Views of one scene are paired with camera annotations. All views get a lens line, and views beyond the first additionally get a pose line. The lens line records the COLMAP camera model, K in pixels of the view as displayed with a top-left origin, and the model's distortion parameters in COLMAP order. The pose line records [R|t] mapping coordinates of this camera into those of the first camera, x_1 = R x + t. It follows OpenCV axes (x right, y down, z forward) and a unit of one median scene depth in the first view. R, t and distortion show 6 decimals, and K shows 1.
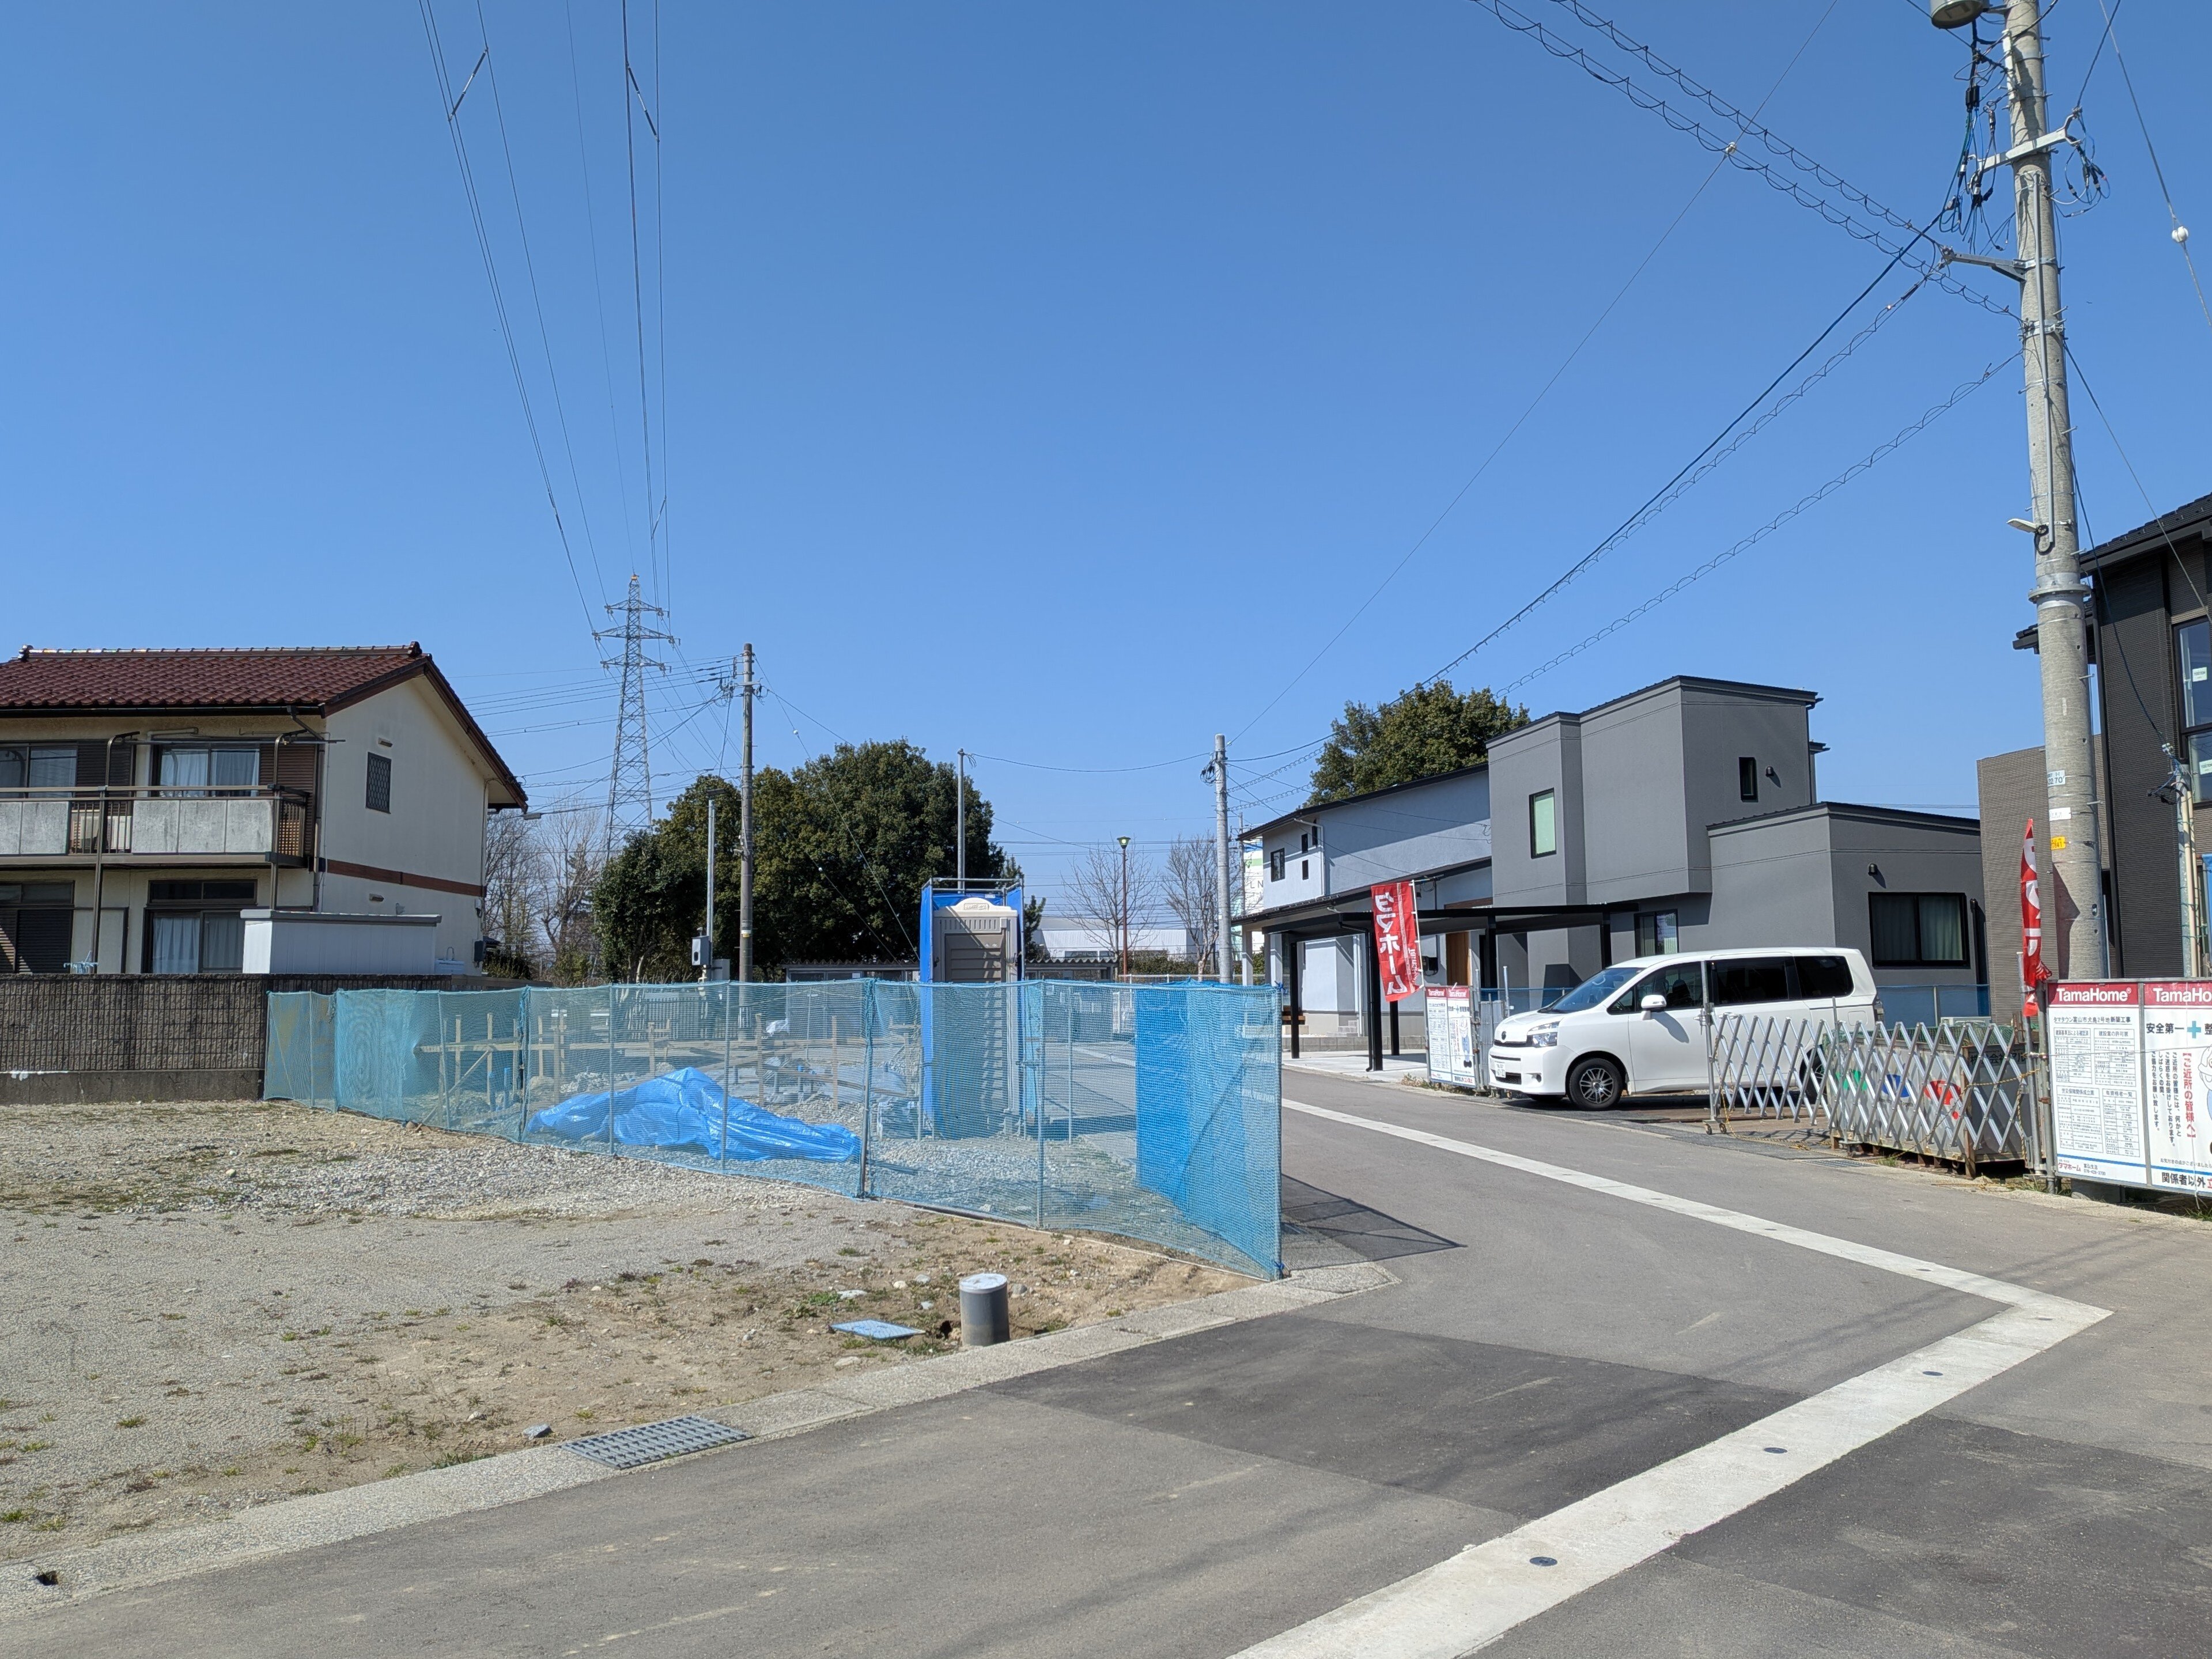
lens RADIAL K [[1609.3, 0, 1101.3], [0, 1609.3, 860.2], [0, 0, 1]] dist [0.090830, -0.115230]
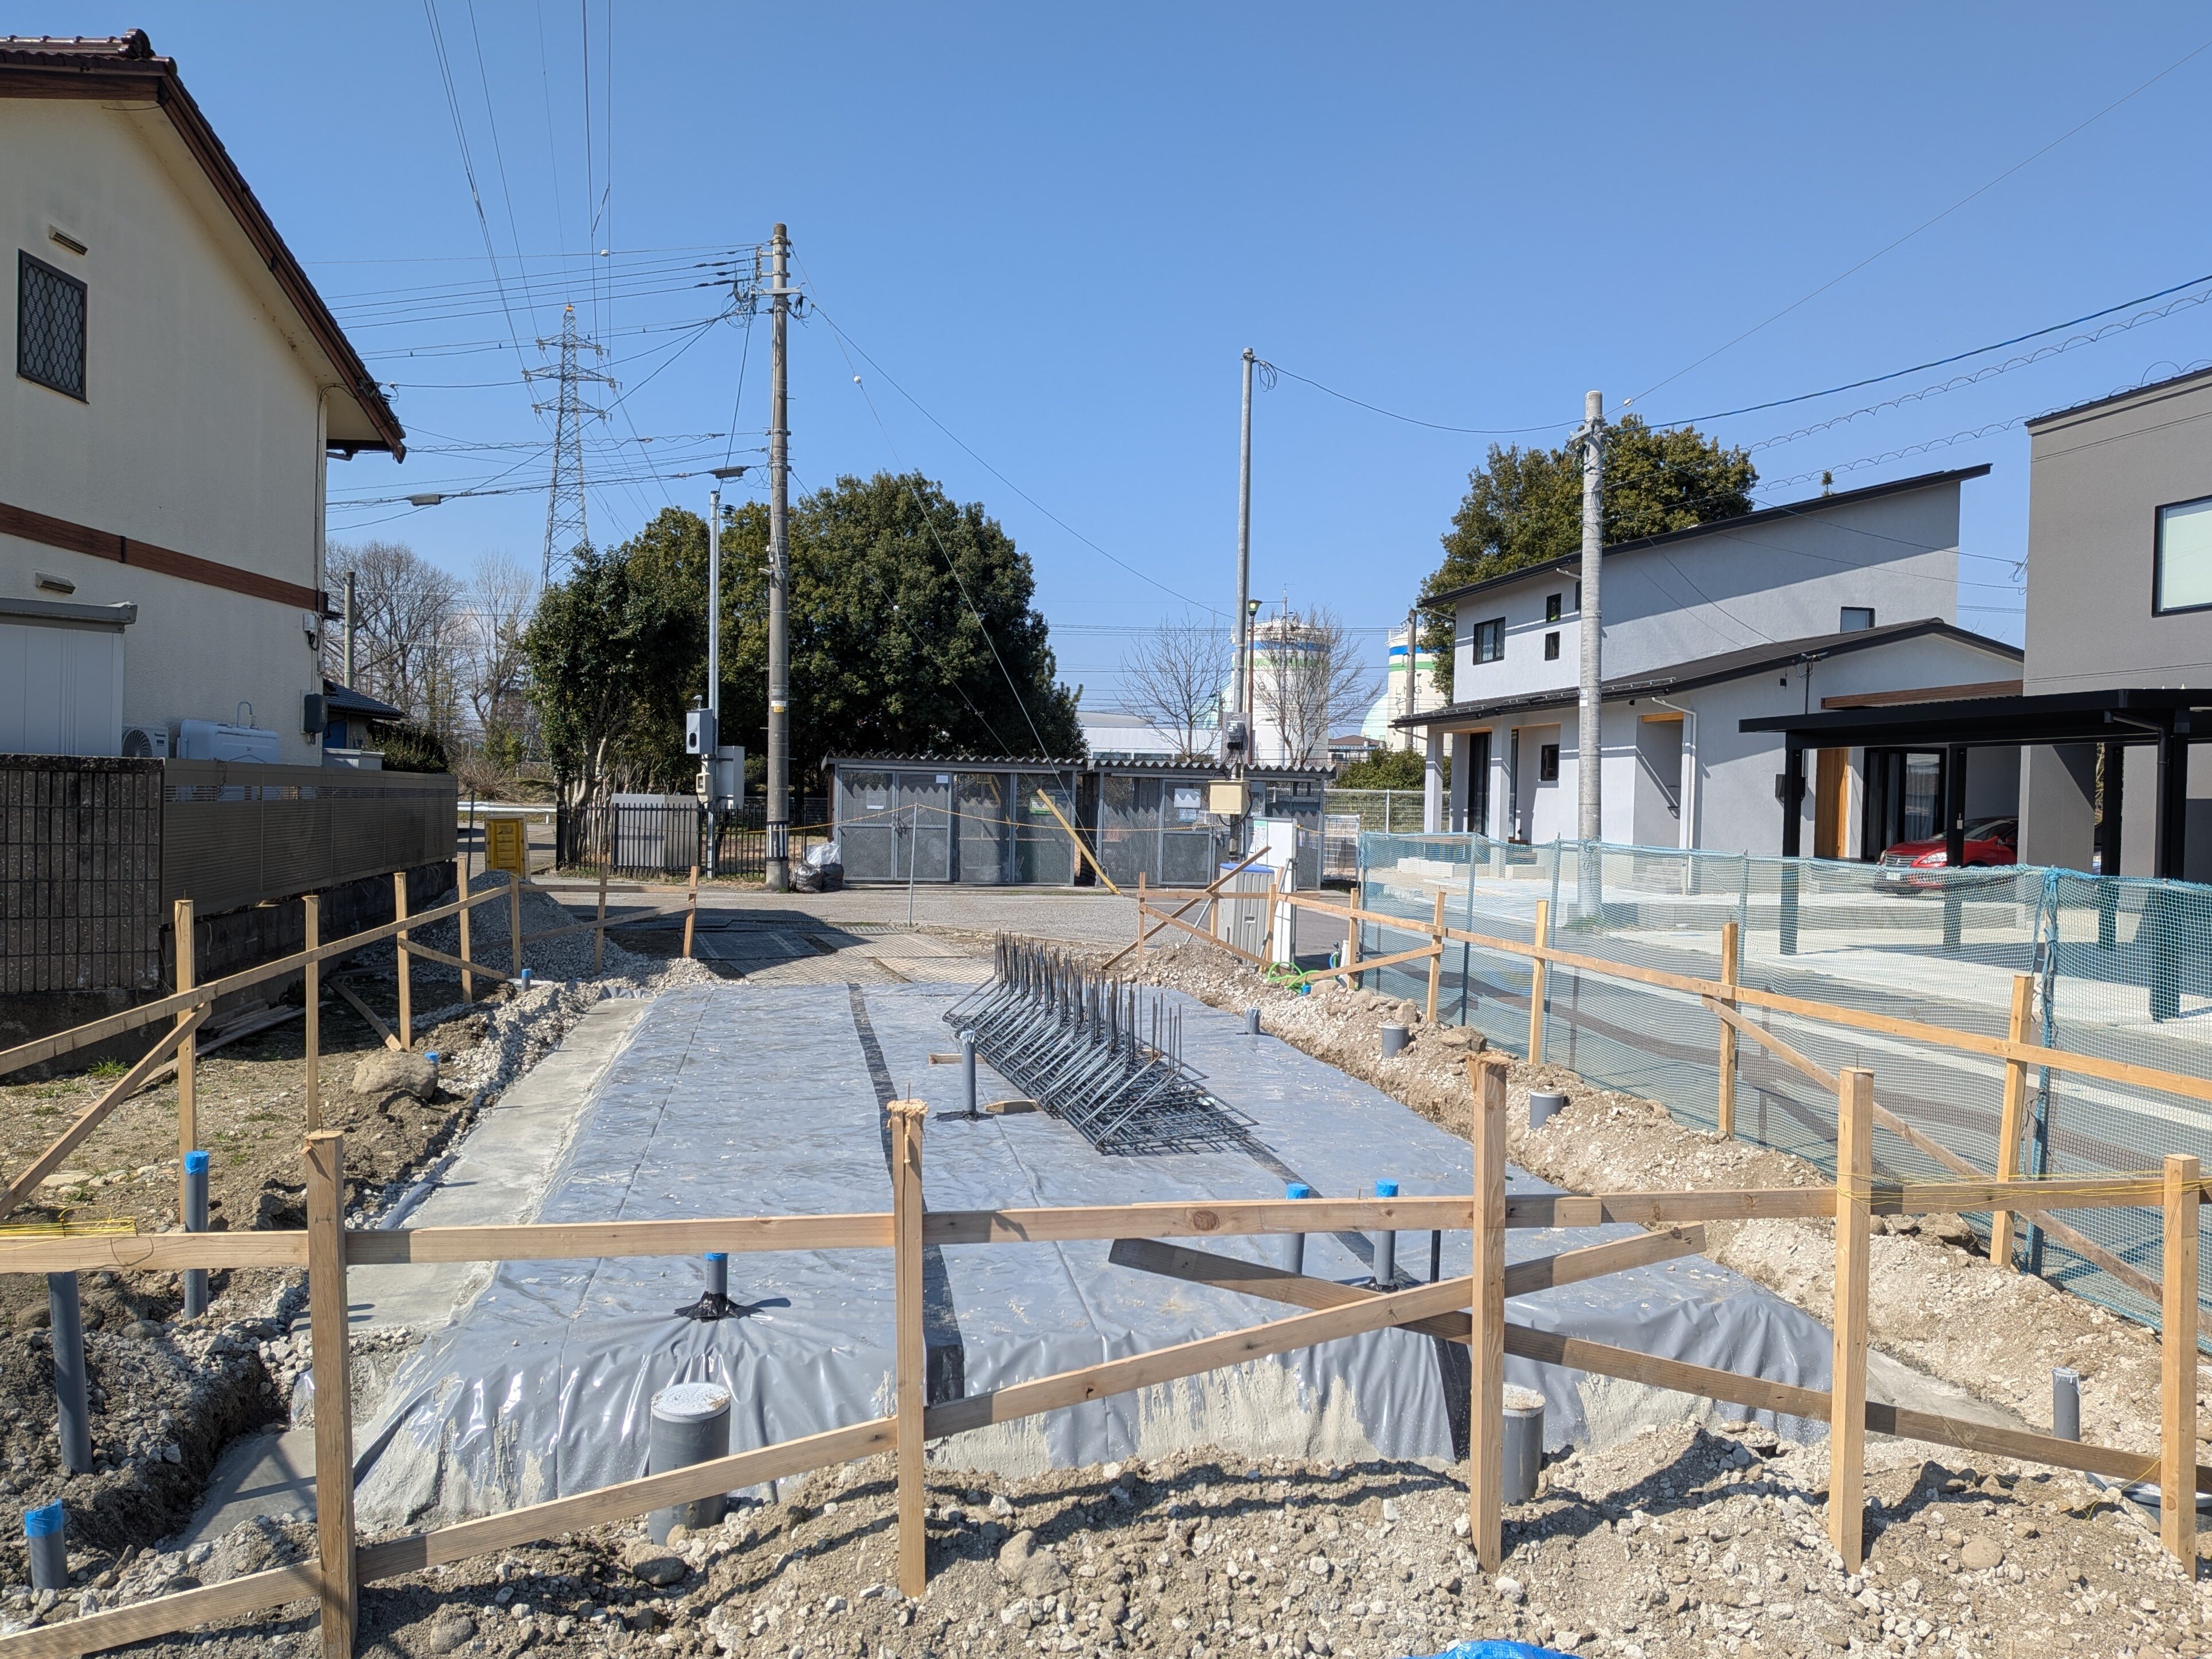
lens RADIAL K [[1609.5, 0, 1101.3], [0, 1609.5, 860.2], [0, 0, 1]] dist [0.090830, -0.115230]
pose [[0.998834, 0.030130, 0.037727, -0.079003], [-0.034522, 0.991959, 0.121761, 0.016298], [-0.033755, -0.122921, 0.991842, 0.250023]]
